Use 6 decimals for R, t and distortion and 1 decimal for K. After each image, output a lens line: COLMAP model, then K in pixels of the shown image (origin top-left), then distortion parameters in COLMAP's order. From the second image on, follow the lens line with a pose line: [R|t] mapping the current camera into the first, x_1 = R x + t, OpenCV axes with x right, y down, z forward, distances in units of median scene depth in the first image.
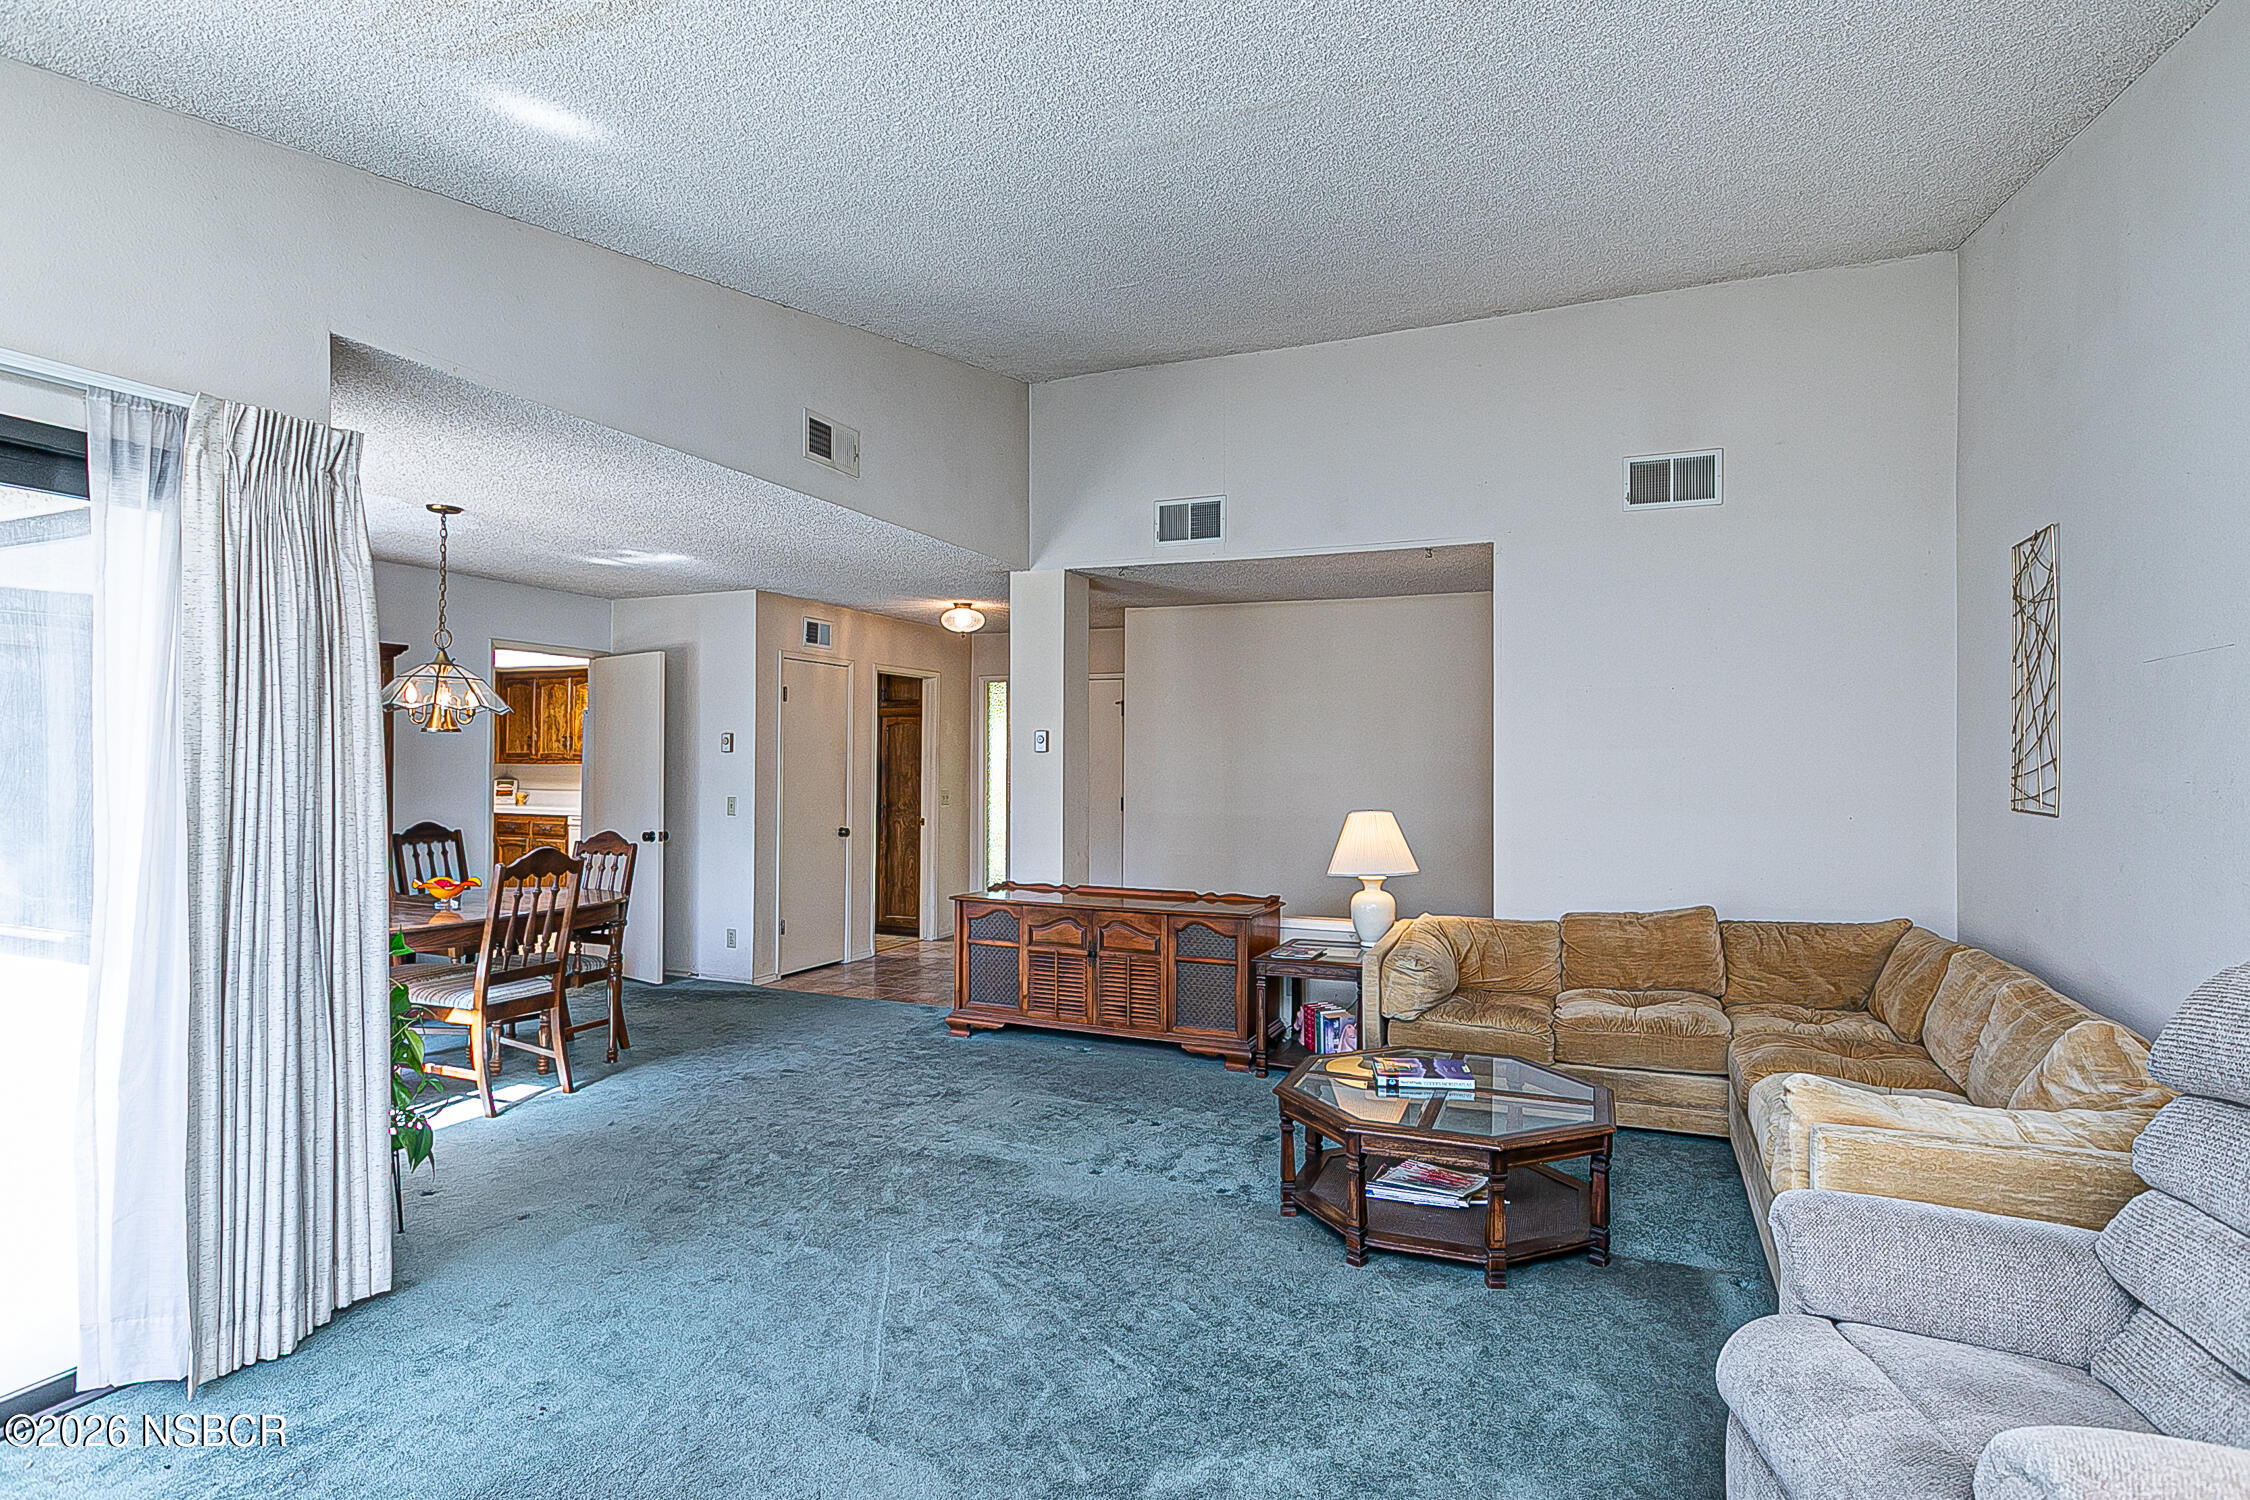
lens RADIAL K [[1163.9, 0, 1249.7], [0, 1163.9, 751.6], [0, 0, 1]] dist [0.001529, -0.001838]
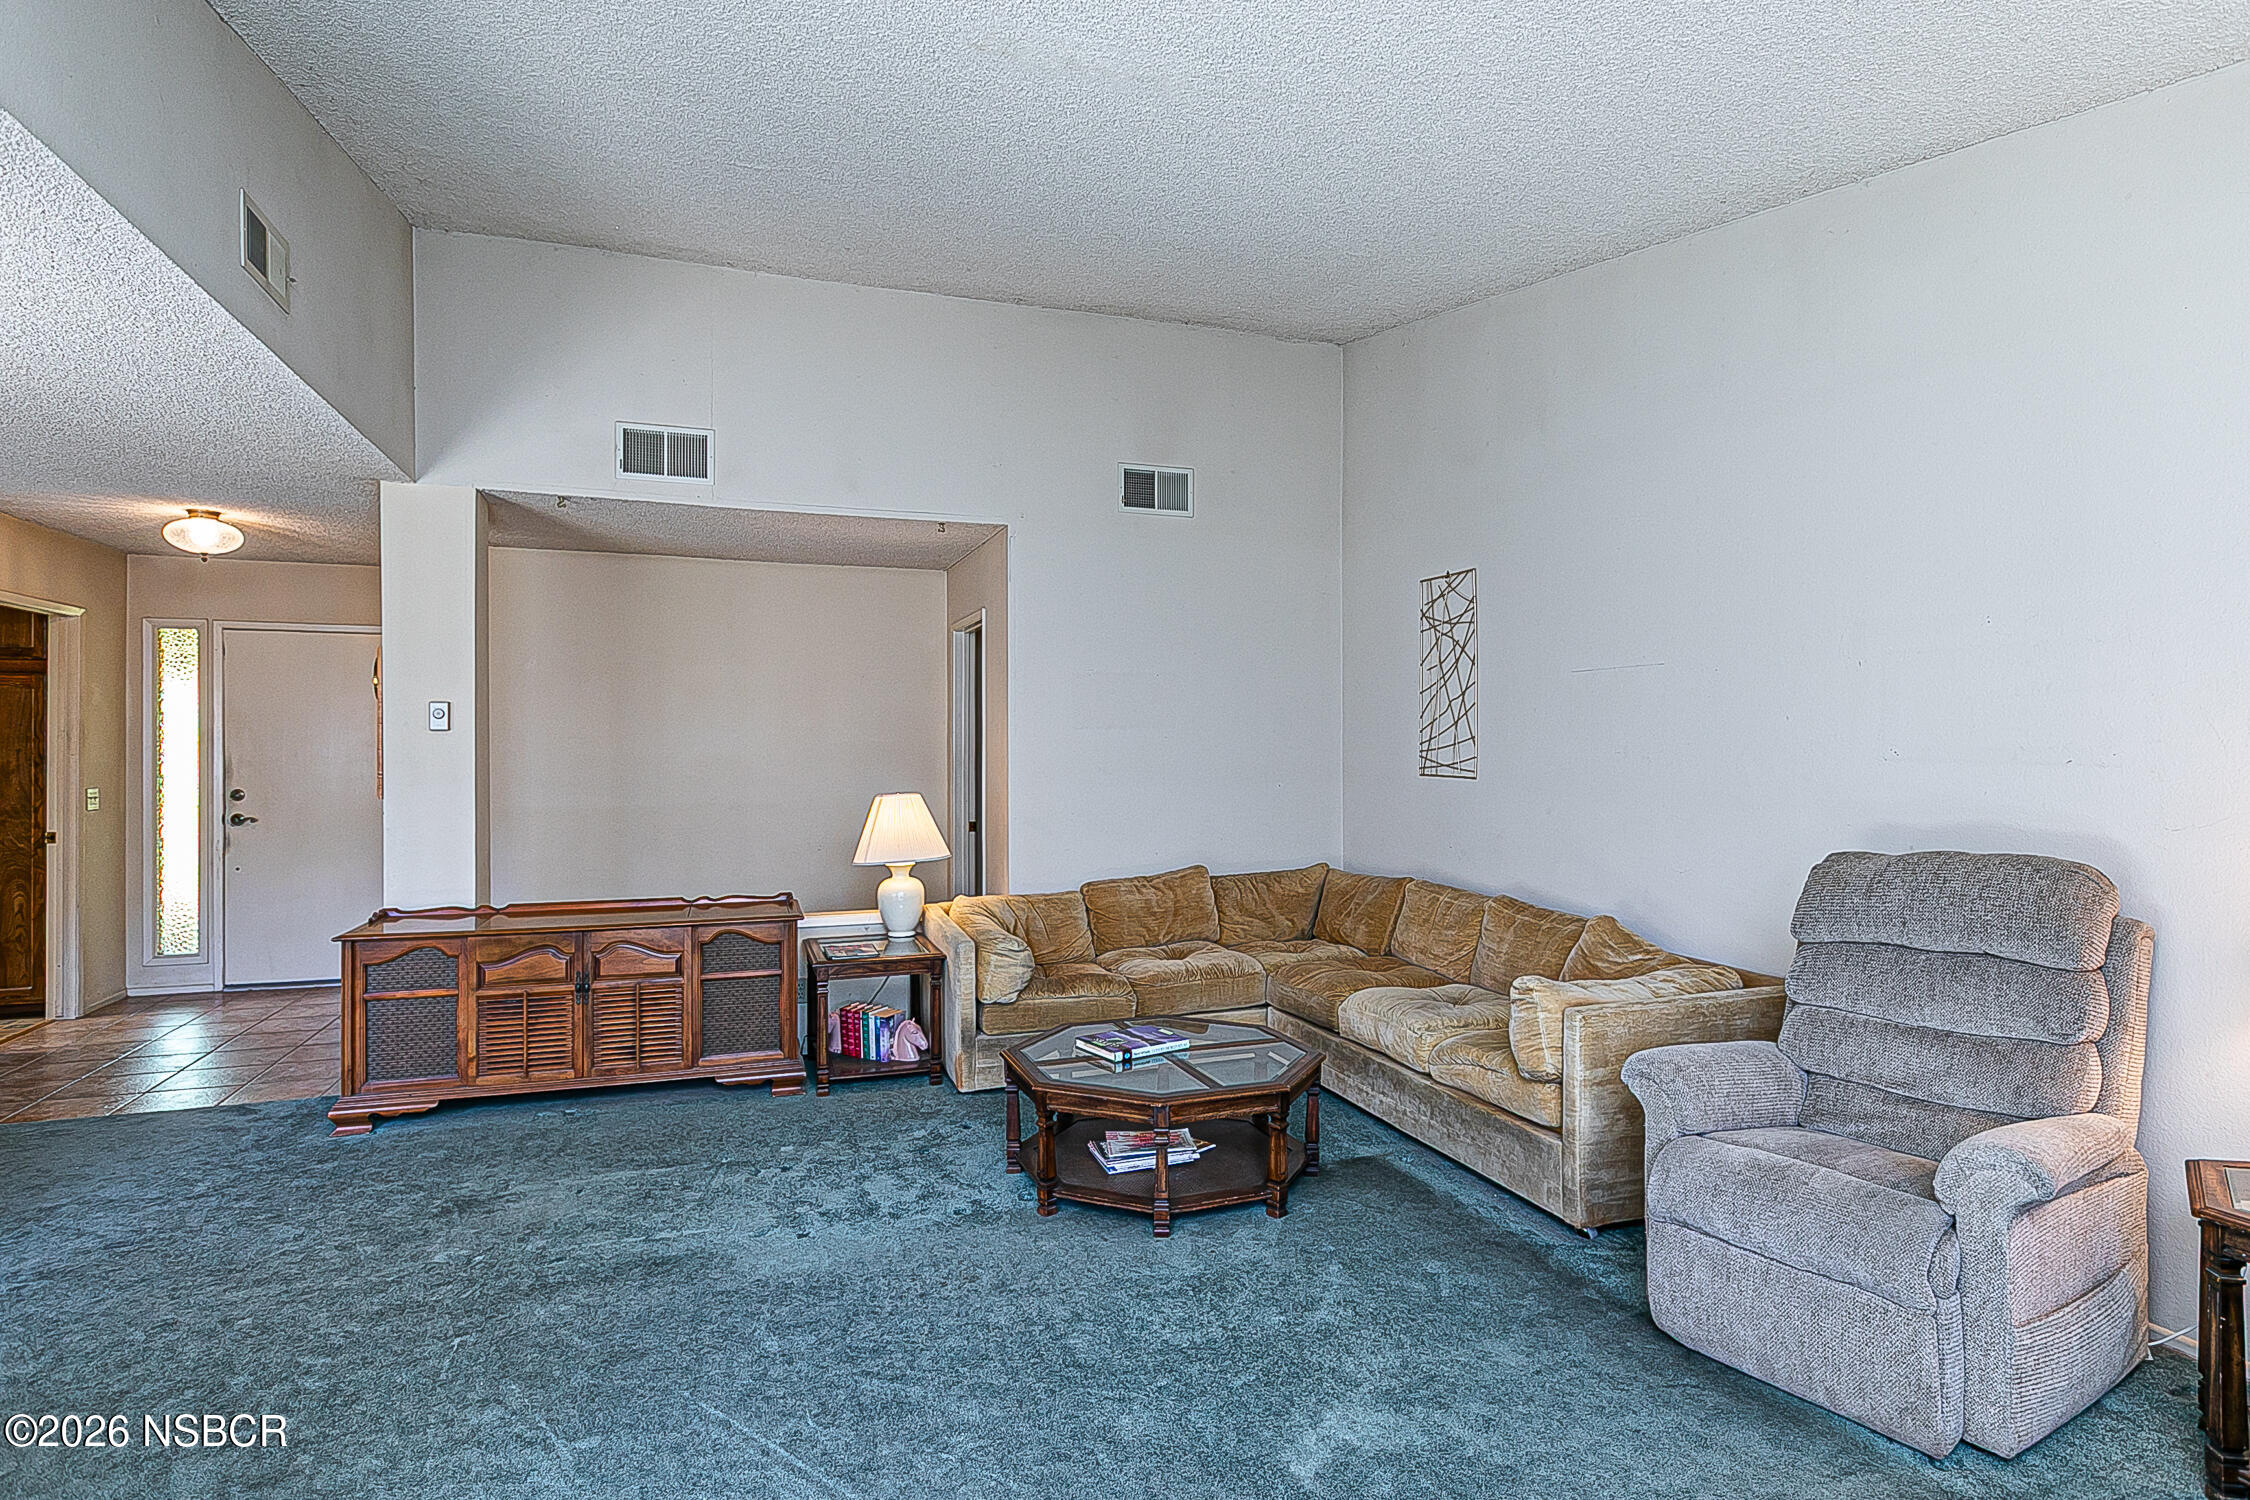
lens RADIAL K [[1163.9, 0, 1135.3], [0, 1163.9, 737.8], [0, 0, 1]] dist [0.001529, -0.001838]
pose [[0.740793, -0.002525, 0.671729, -0.391072], [-0.002209, 0.999978, 0.006195, -0.000413], [-0.671730, -0.006073, 0.740771, 0.170882]]
